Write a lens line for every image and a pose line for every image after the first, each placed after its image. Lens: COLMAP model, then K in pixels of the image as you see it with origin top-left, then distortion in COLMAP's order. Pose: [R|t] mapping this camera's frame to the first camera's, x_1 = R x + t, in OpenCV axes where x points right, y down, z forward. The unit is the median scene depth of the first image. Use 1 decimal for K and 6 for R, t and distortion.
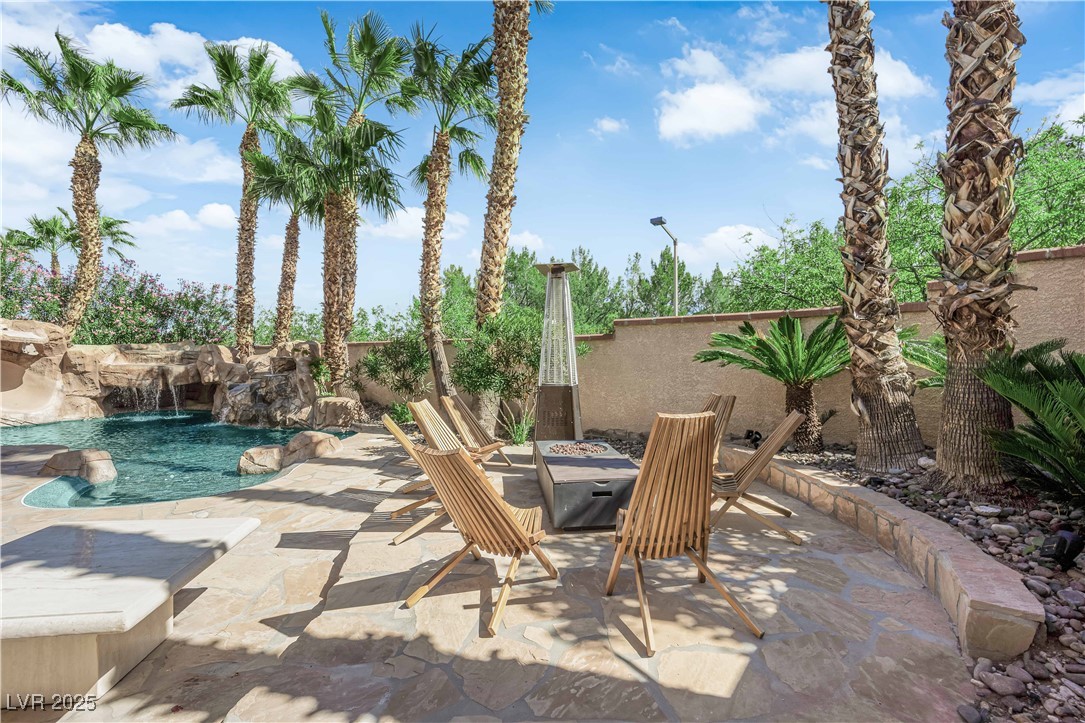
lens RADIAL K [[447.8, 0, 542.5], [0, 447.8, 361.5], [0, 0, 1]] dist [-0.011563, -0.000233]
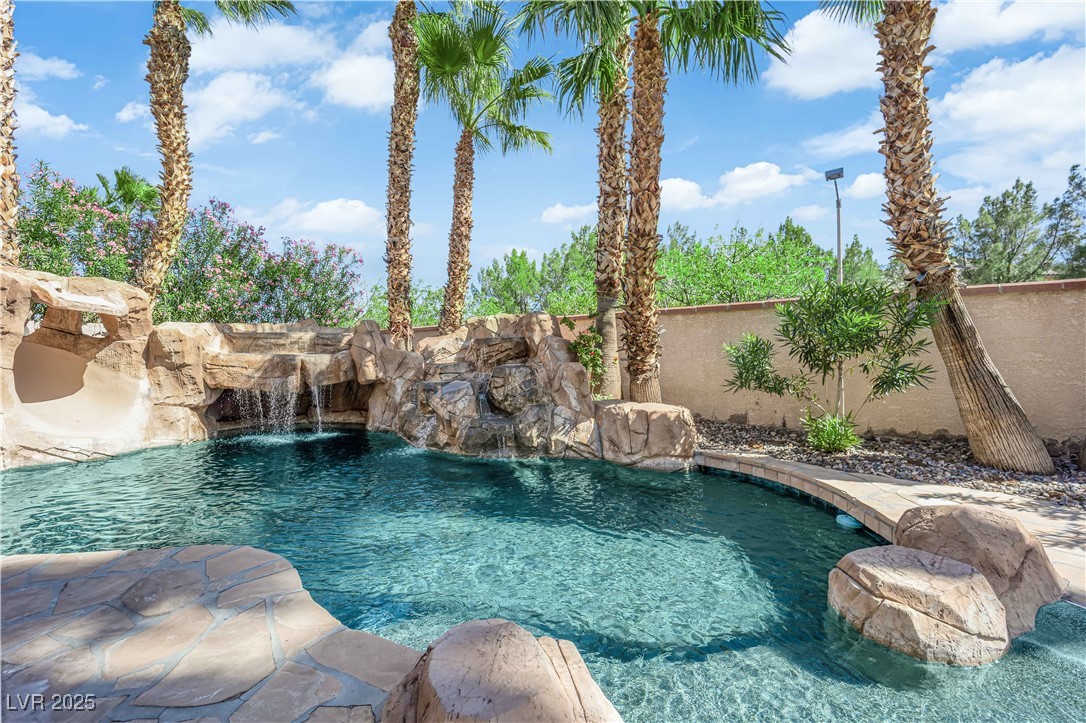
lens RADIAL K [[444.8, 0, 545.8], [0, 444.8, 361.1], [0, 0, 1]] dist [-0.003594, -0.007286]
pose [[0.999819, -0.012665, -0.014231, -0.537203], [0.012752, 0.999901, 0.005993, 0.021034], [0.014154, -0.006174, 0.999881, 0.408108]]
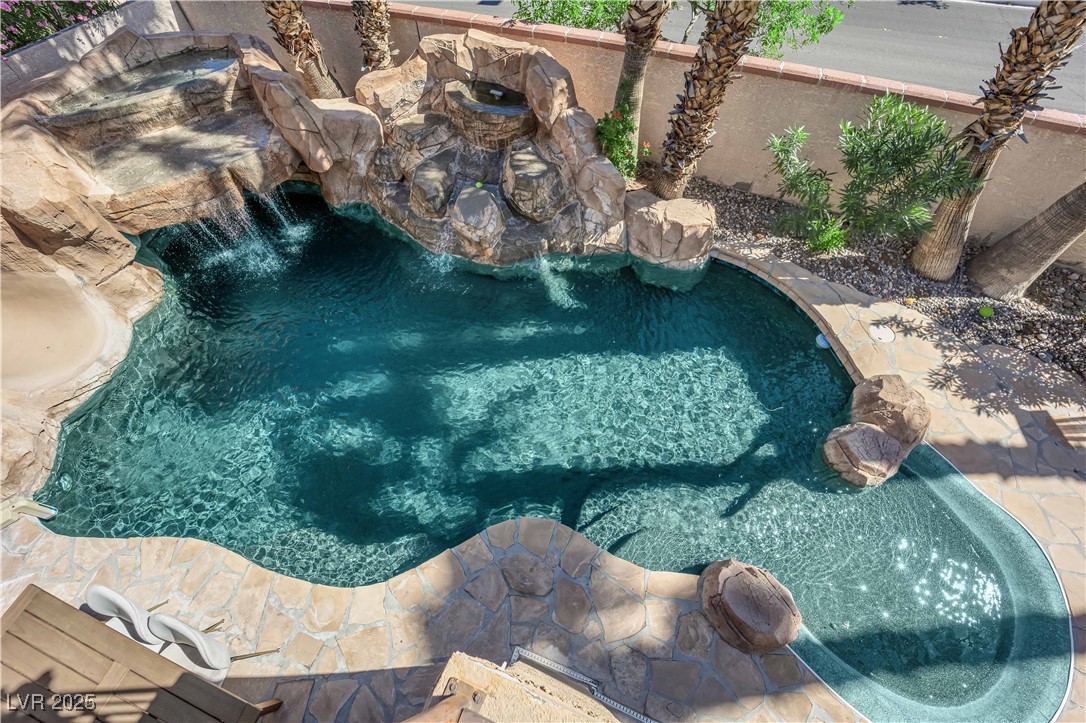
lens RADIAL K [[444.8, 0, 545.8], [0, 444.8, 361.1], [0, 0, 1]] dist [-0.003594, -0.007286]
pose [[0.955715, -0.248126, 0.158249, -0.709640], [0.004448, 0.549841, 0.835258, -0.268715], [-0.294260, -0.797564, 0.526595, 0.542924]]
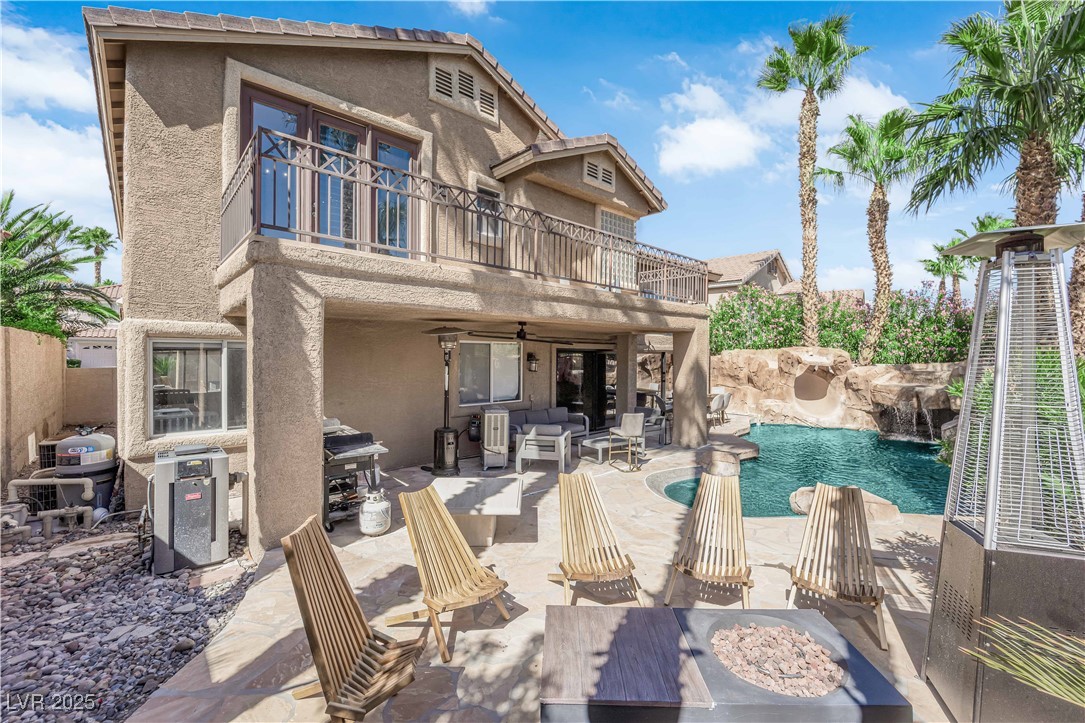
lens RADIAL K [[443.5, 0, 544.9], [0, 443.5, 359.0], [0, 0, 1]] dist [-0.007458, -0.004929]
pose [[-0.135359, -0.000095, -0.990797, 0.248058], [-0.009016, 0.999959, 0.001136, -0.051886], [0.990756, 0.009087, -0.135354, 0.330396]]
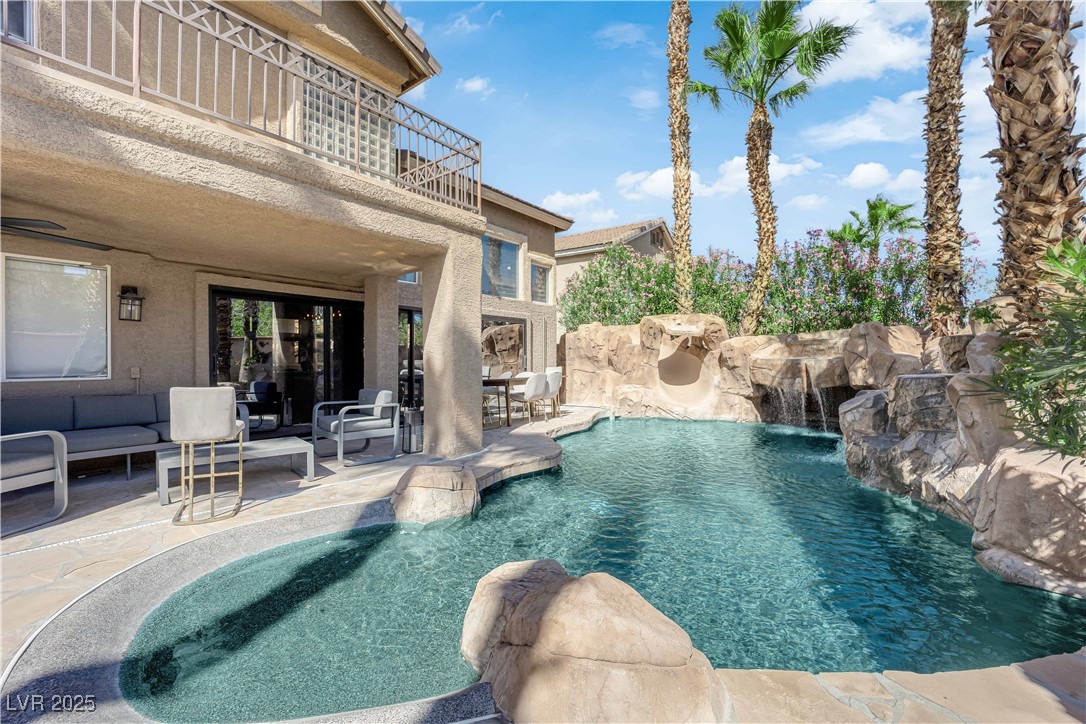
lens RADIAL K [[444.8, 0, 545.8], [0, 444.8, 361.6], [0, 0, 1]] dist [-0.003594, -0.007286]
pose [[0.023997, -0.007093, -0.999687, -0.172171], [-0.000691, 0.999974, -0.007111, 0.020293], [0.999712, 0.000862, 0.023992, 0.611575]]
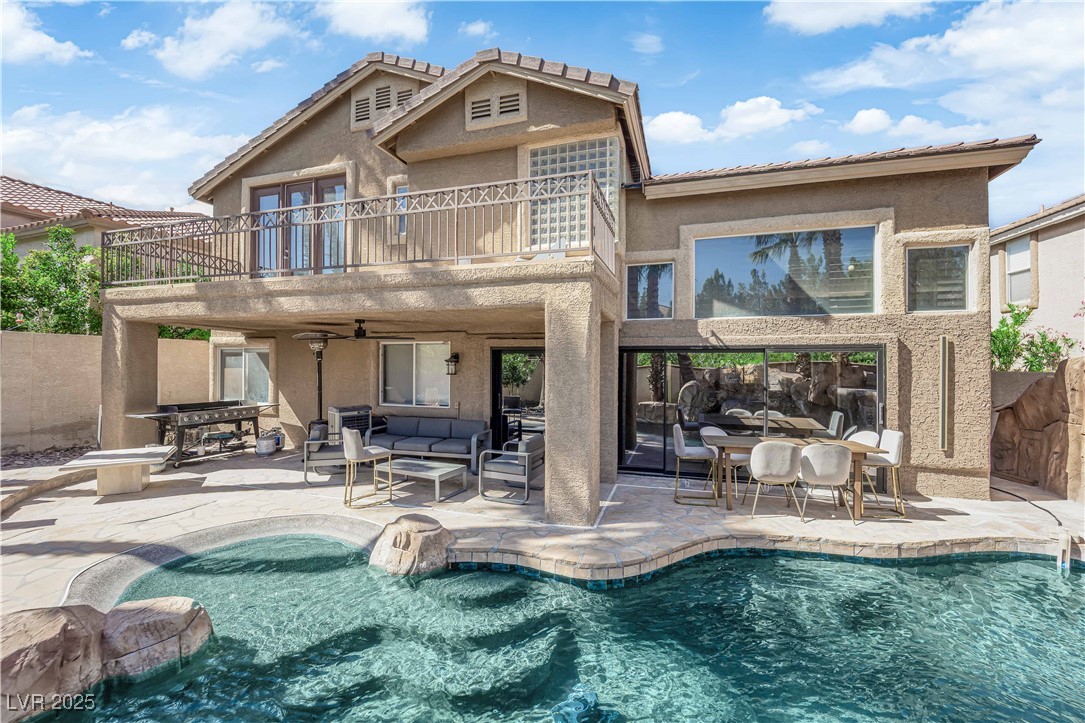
lens RADIAL K [[436.1, 0, 540.0], [0, 436.1, 357.8], [0, 0, 1]] dist [-0.013678, -0.000086]
pose [[-0.922014, -0.016148, -0.386820, -0.489385], [-0.014387, 0.999869, -0.007448, -0.050437], [0.386890, -0.001301, -0.922125, 0.950746]]
